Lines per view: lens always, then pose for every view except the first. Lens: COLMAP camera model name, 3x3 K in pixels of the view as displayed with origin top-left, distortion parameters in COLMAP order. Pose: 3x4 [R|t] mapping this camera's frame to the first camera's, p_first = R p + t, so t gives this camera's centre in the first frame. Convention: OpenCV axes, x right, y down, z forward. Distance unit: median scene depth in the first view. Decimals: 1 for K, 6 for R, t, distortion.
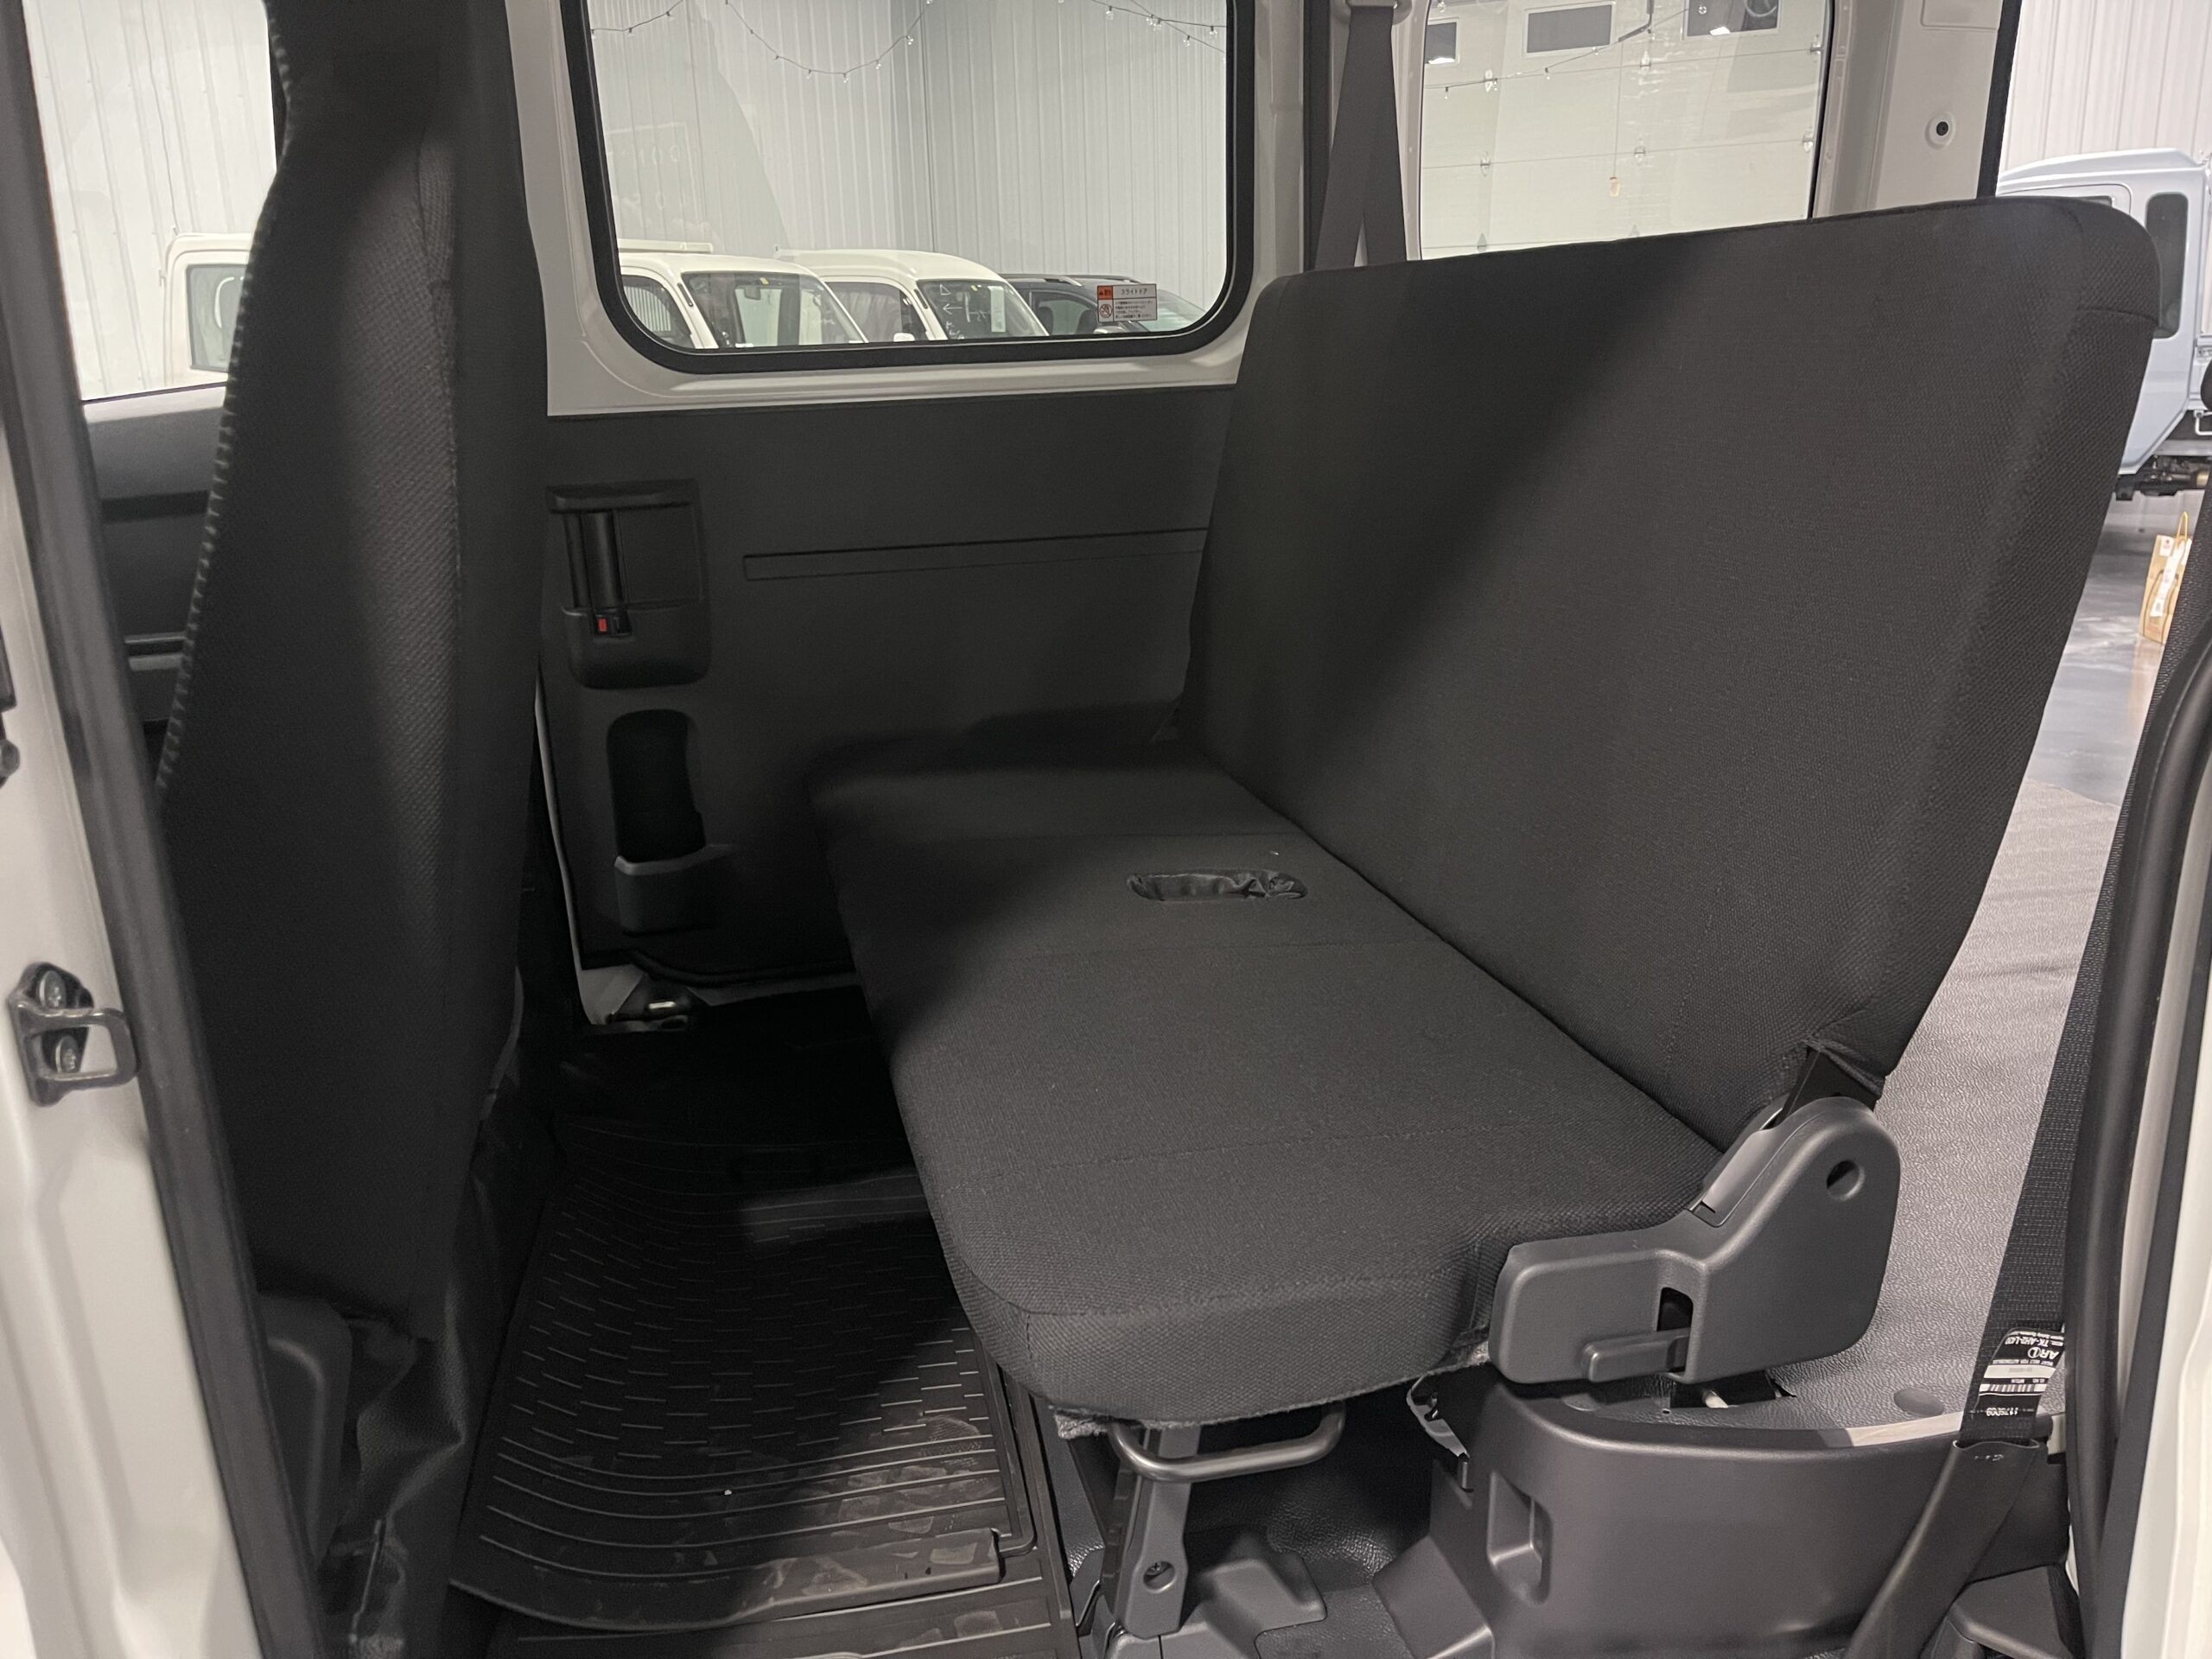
lens RADIAL K [[1672.9, 0, 1110.8], [0, 1672.9, 829.4], [0, 0, 1]] dist [0.101103, -0.148793]
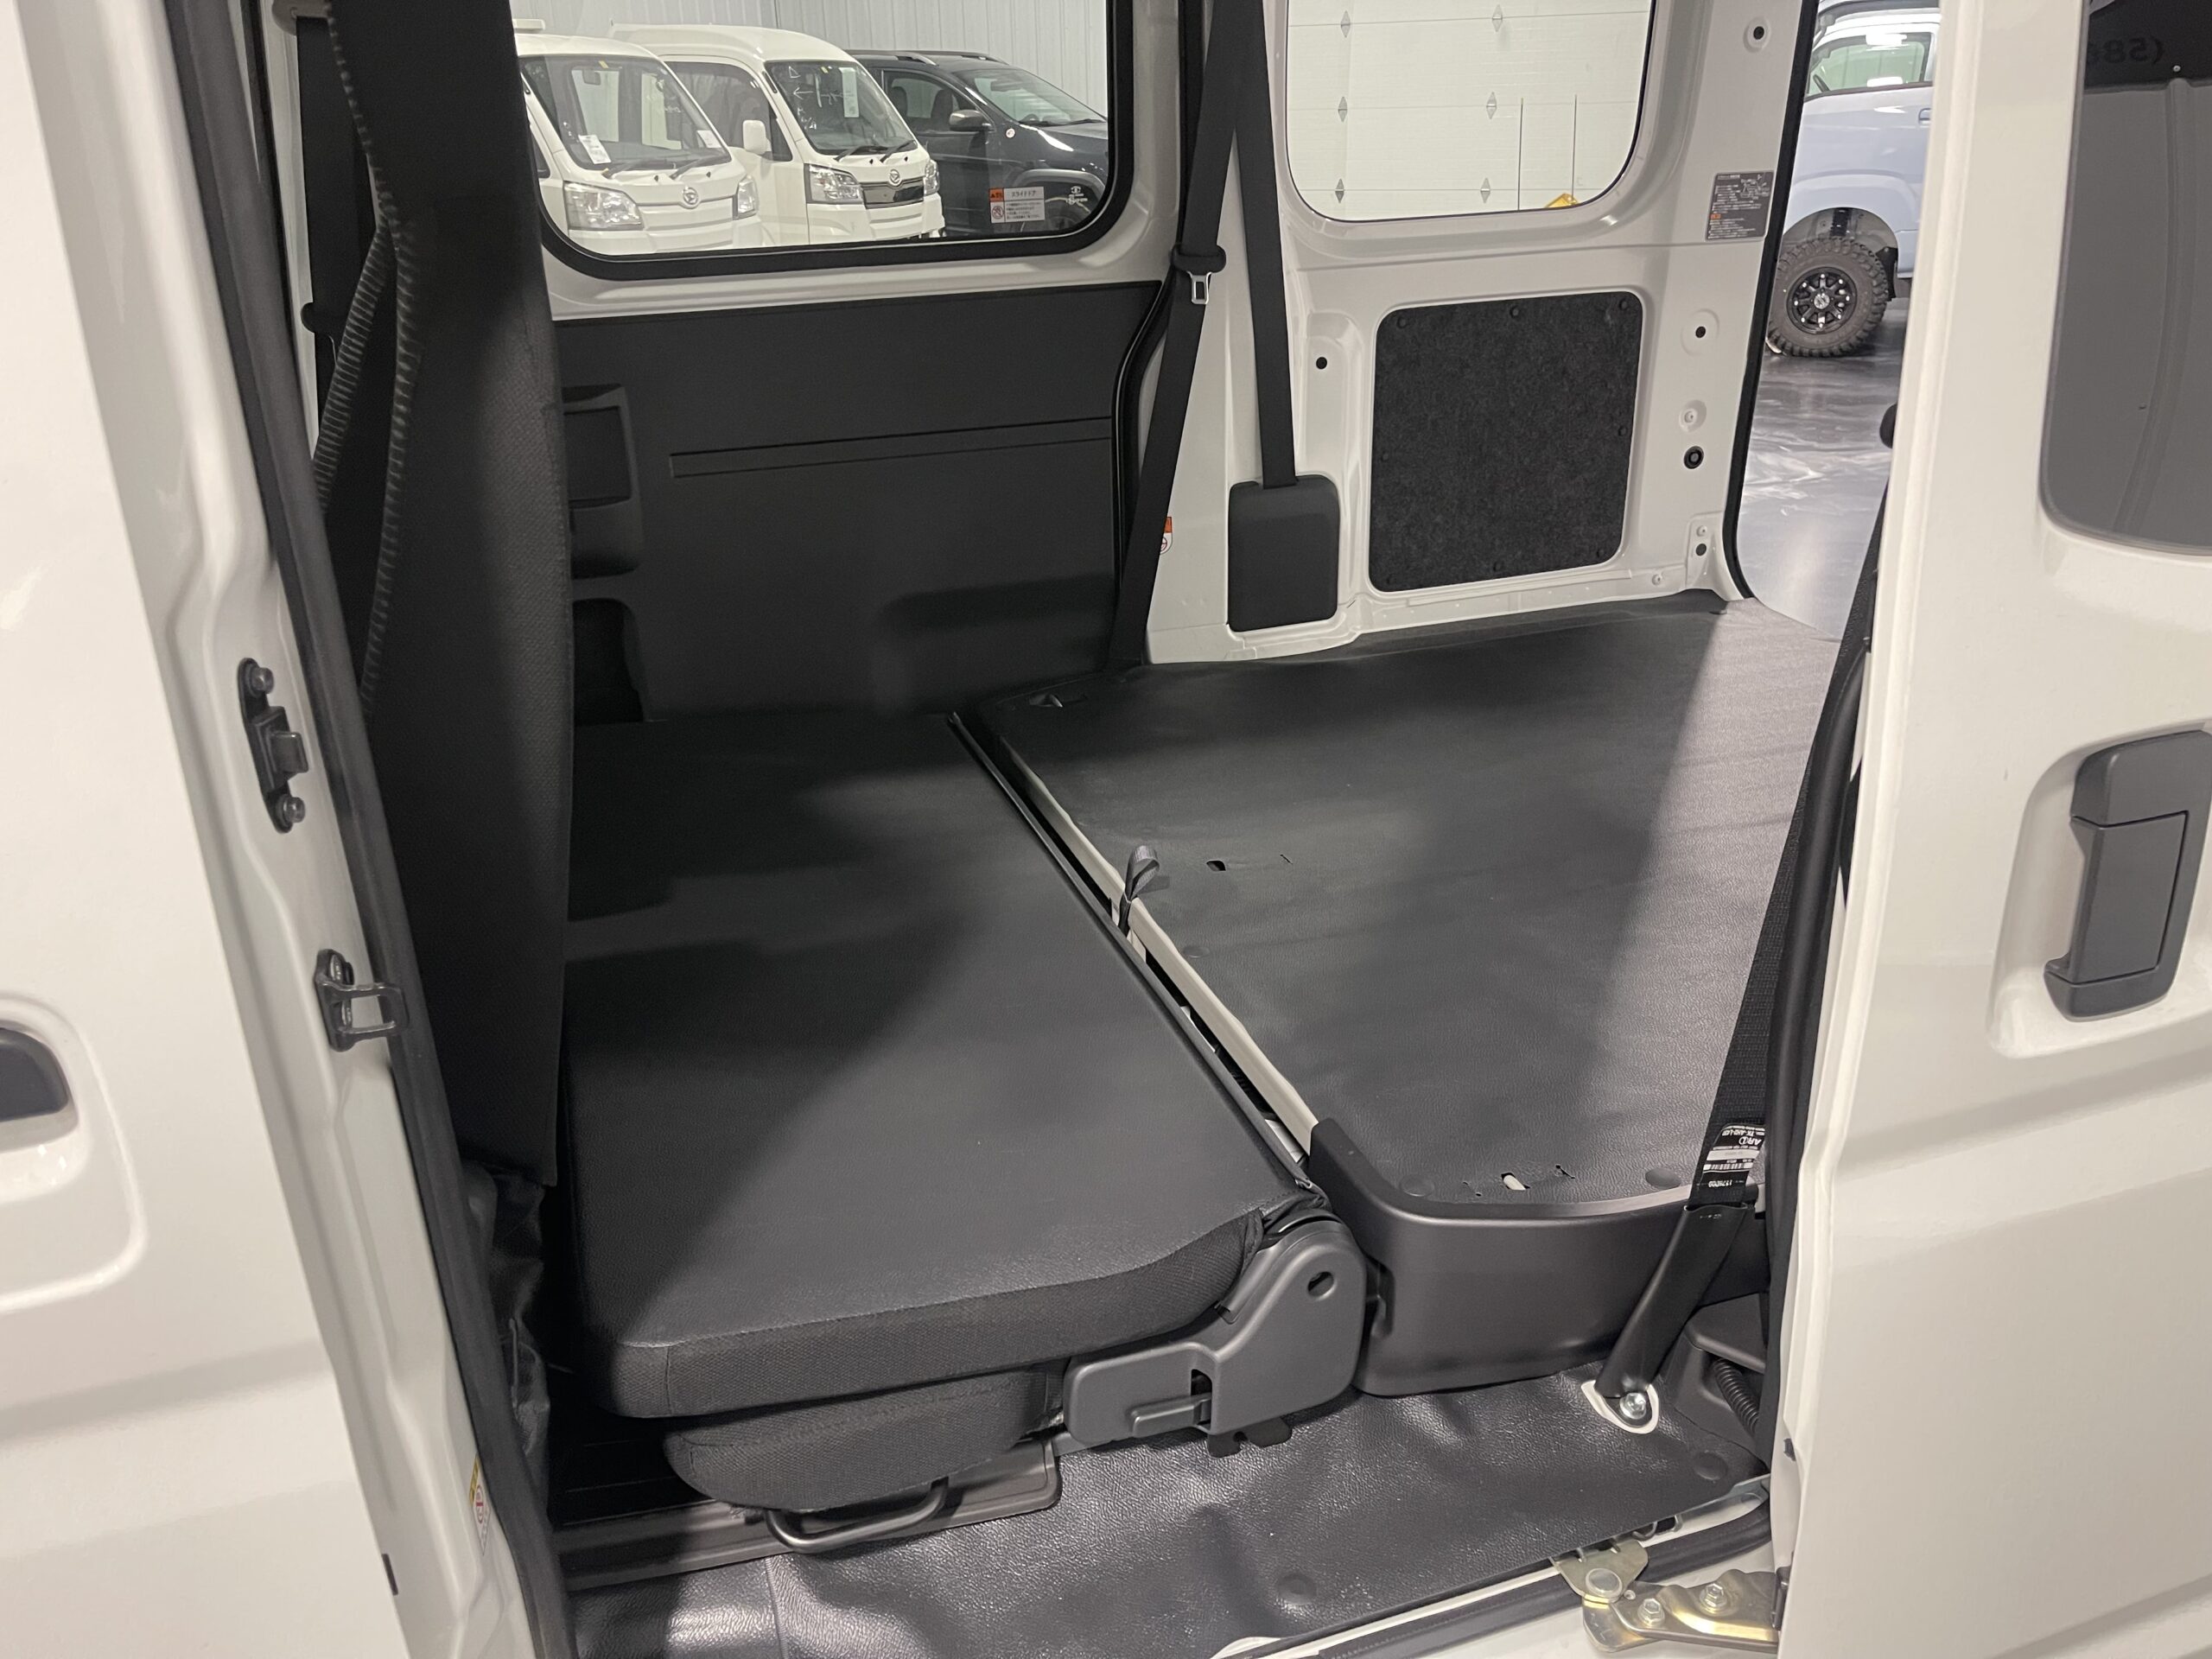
lens RADIAL K [[1710.8, 0, 1104.5], [0, 1710.8, 819.8], [0, 0, 1]] dist [0.026066, -0.007979]
pose [[0.996903, -0.027986, 0.073498, -0.055713], [0.018962, 0.992504, 0.120729, -0.115776], [-0.076326, -0.118961, 0.989961, -0.273236]]
